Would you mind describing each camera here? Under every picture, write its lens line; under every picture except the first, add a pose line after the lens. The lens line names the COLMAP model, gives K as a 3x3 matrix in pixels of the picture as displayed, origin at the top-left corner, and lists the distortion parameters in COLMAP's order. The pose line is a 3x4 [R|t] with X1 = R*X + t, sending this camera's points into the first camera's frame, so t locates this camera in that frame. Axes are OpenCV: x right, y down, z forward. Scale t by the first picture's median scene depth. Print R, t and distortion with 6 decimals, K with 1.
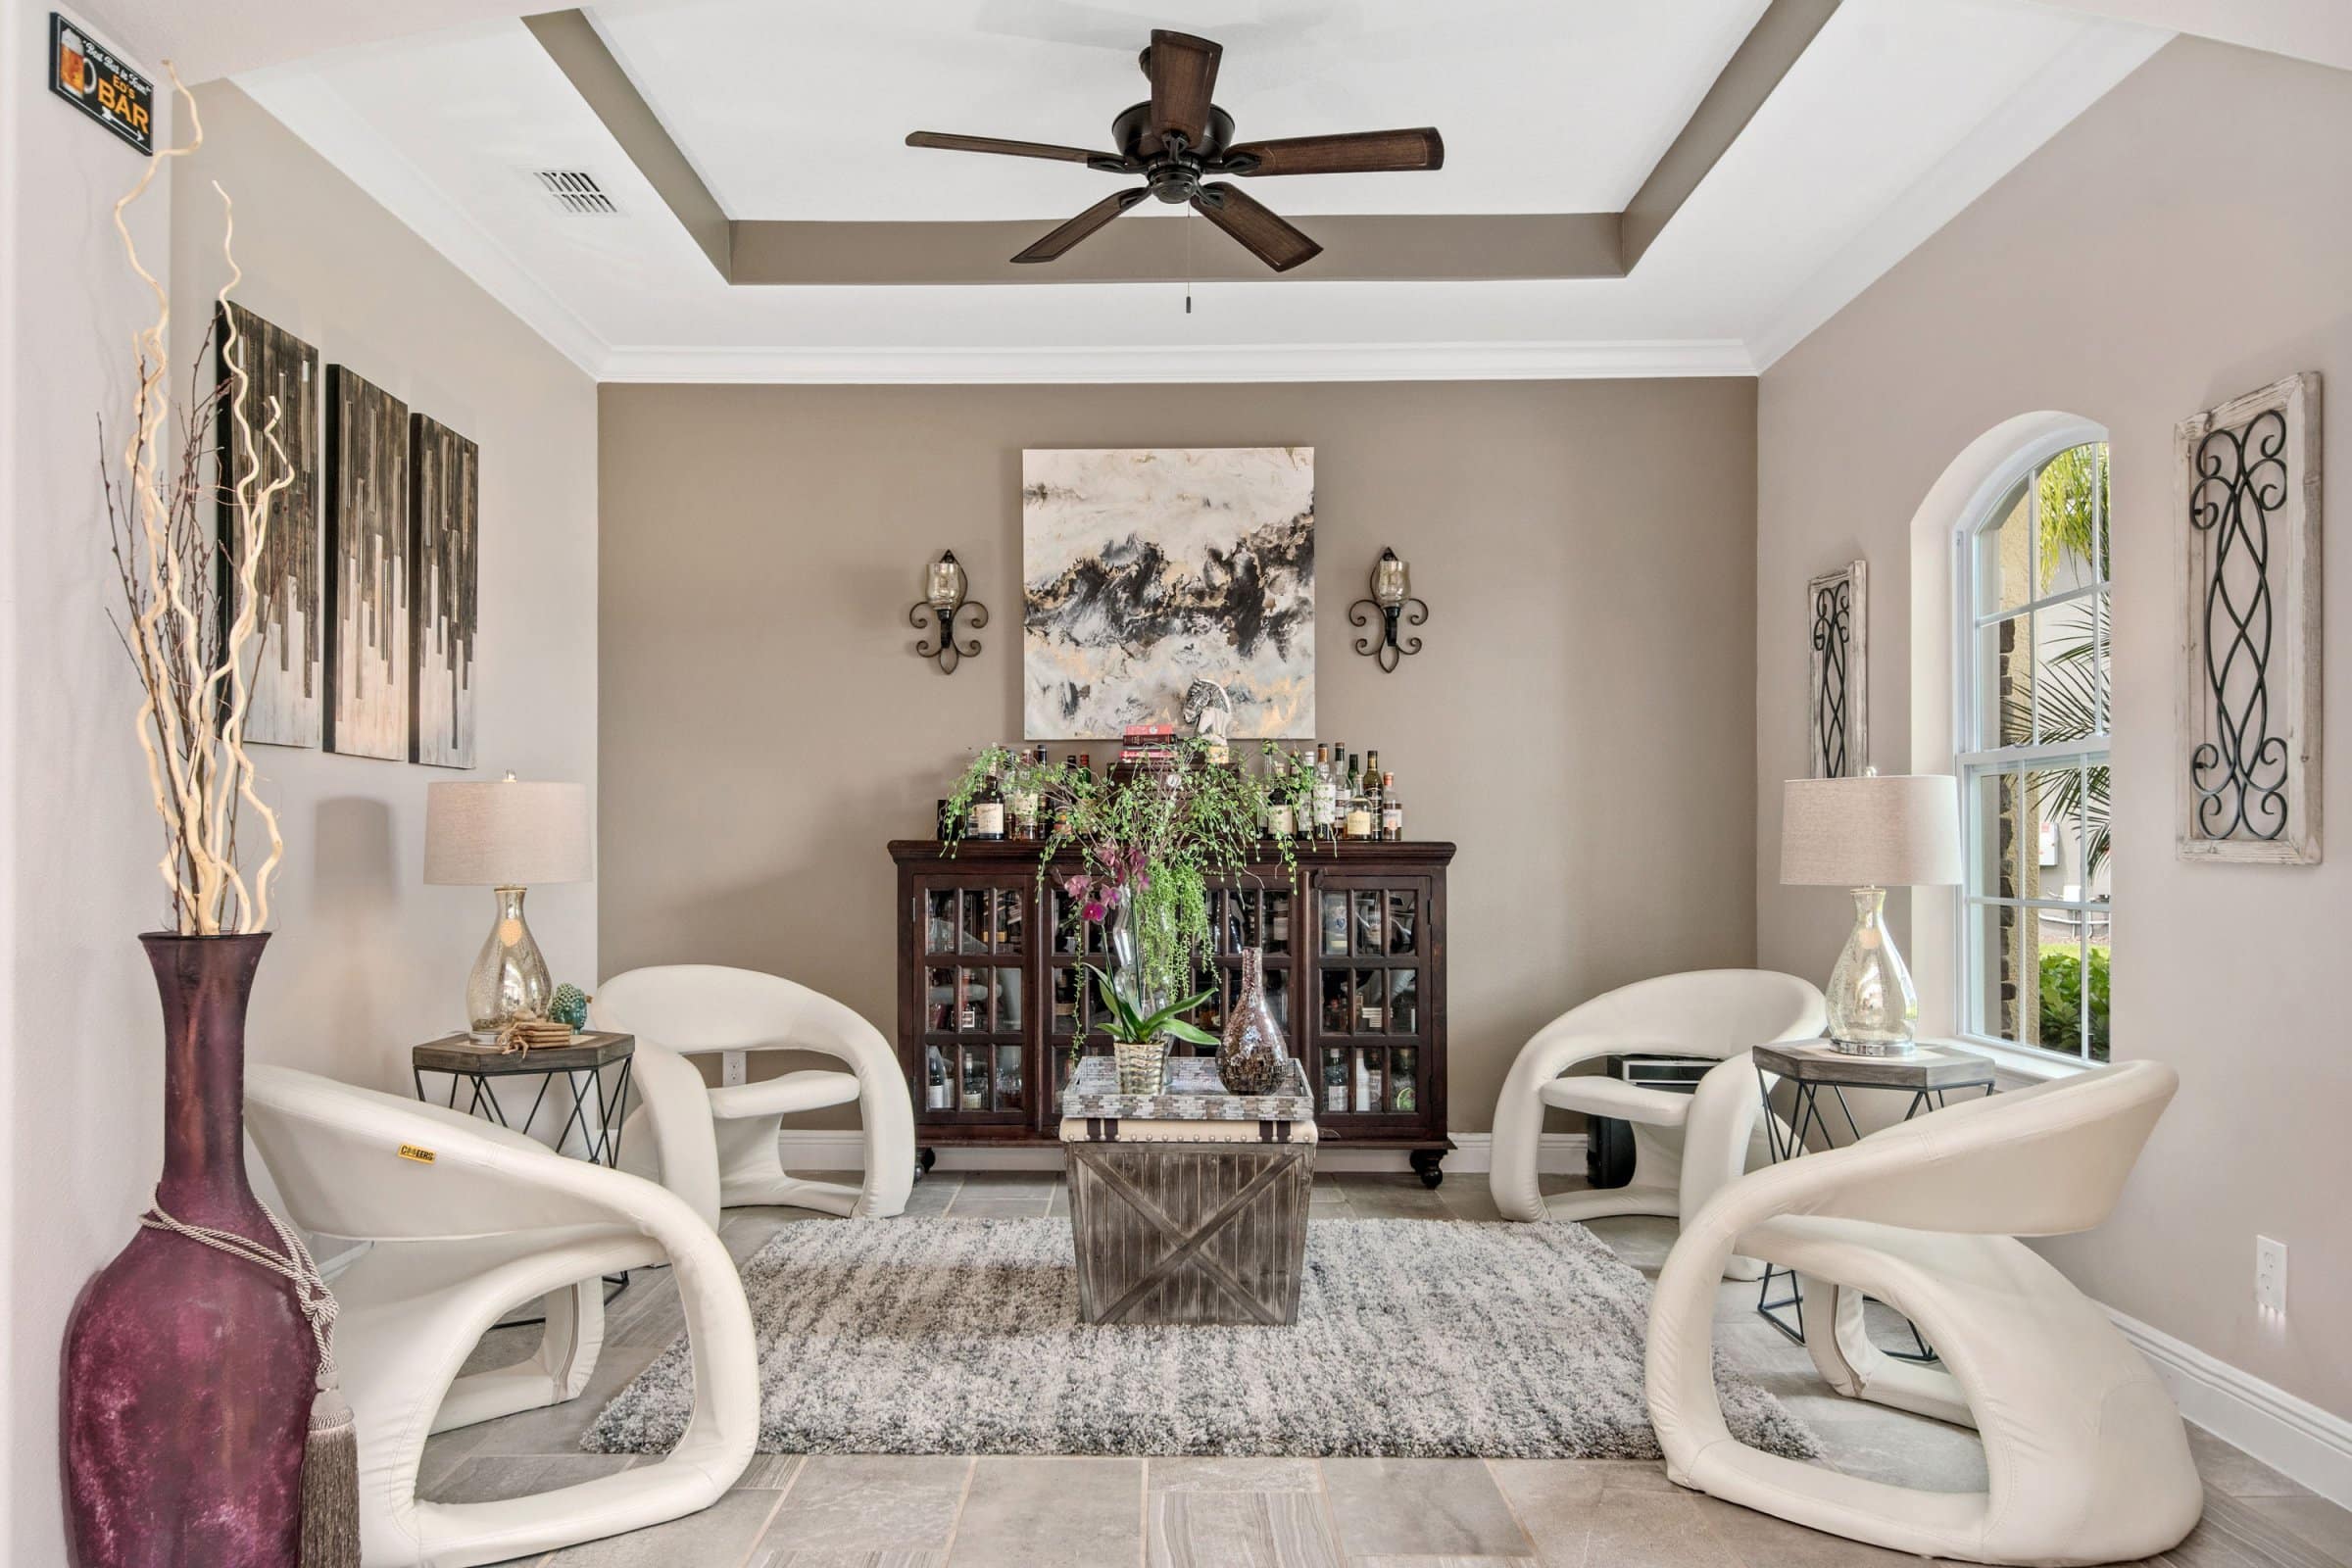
lens RADIAL K [[1529.3, 0, 1167.4], [0, 1529.3, 849.3], [0, 0, 1]] dist [0.002266, -0.000903]
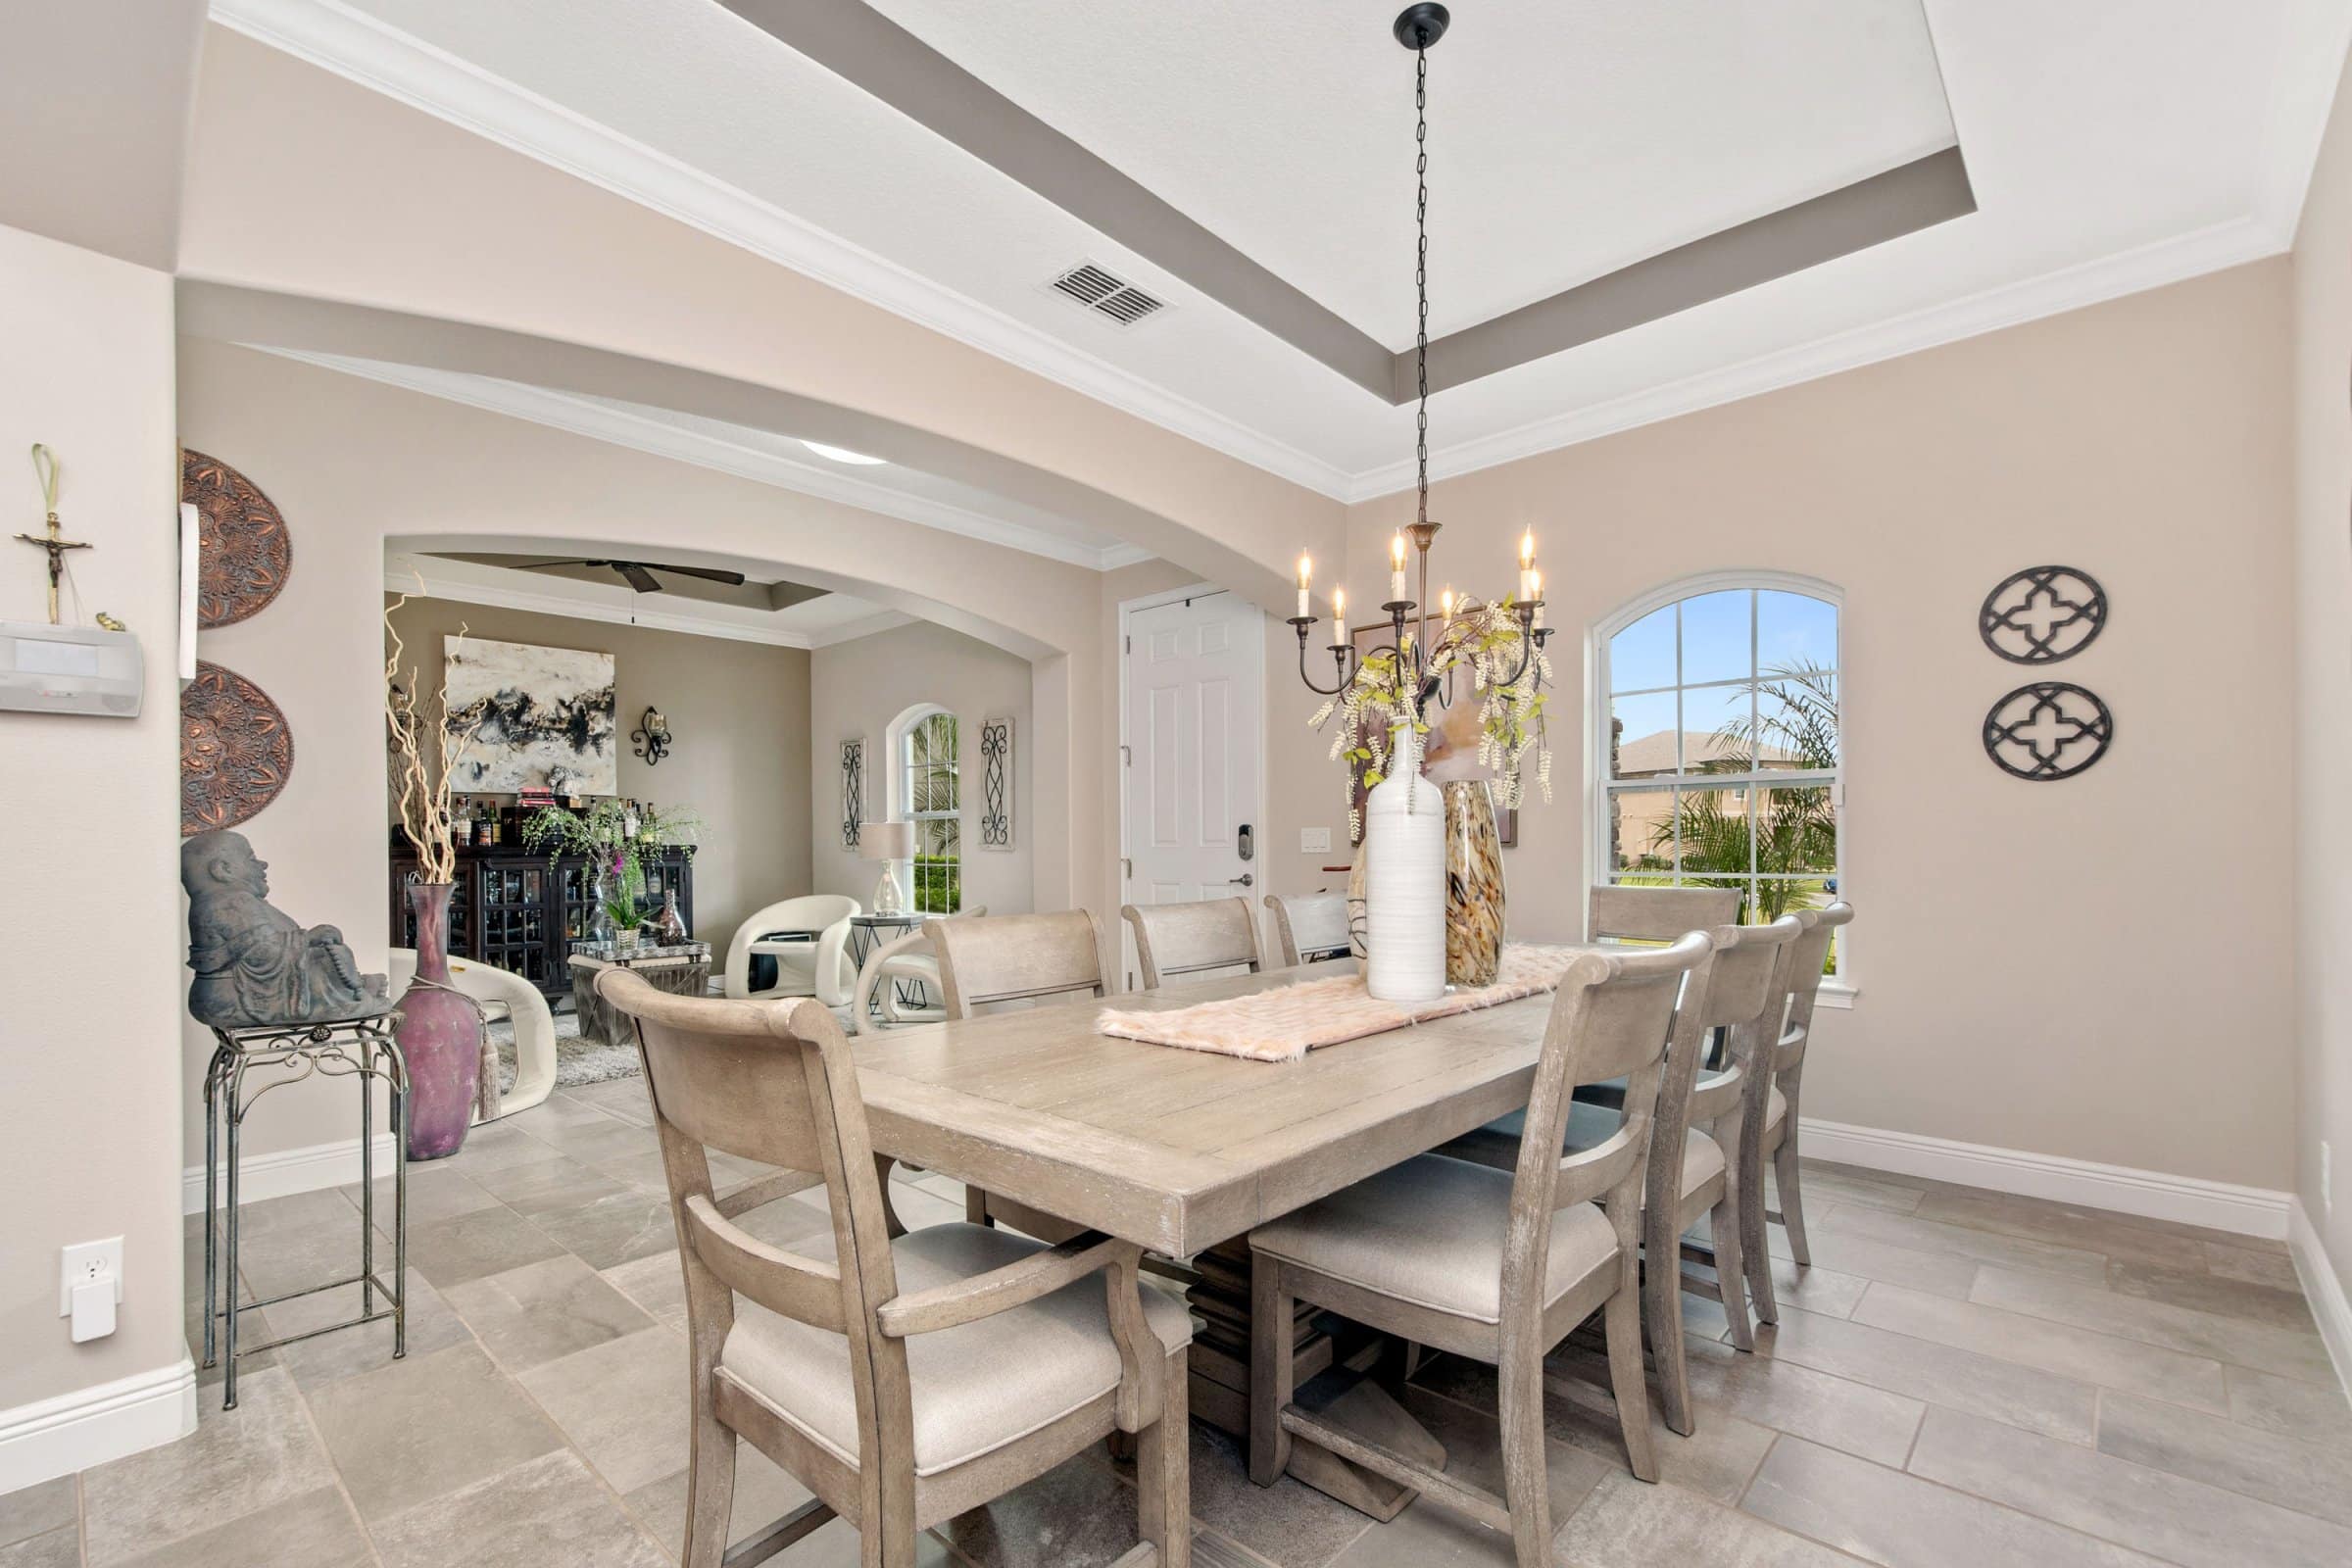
lens RADIAL K [[1047.2, 0, 1175.6], [0, 1047.2, 845.9], [0, 0, 1]] dist [0.000440, 0.000059]
pose [[0.663391, -0.009451, 0.748213, -0.463476], [0.006715, 0.999955, 0.006677, -0.008263], [-0.748243, 0.000595, 0.663424, -0.510255]]
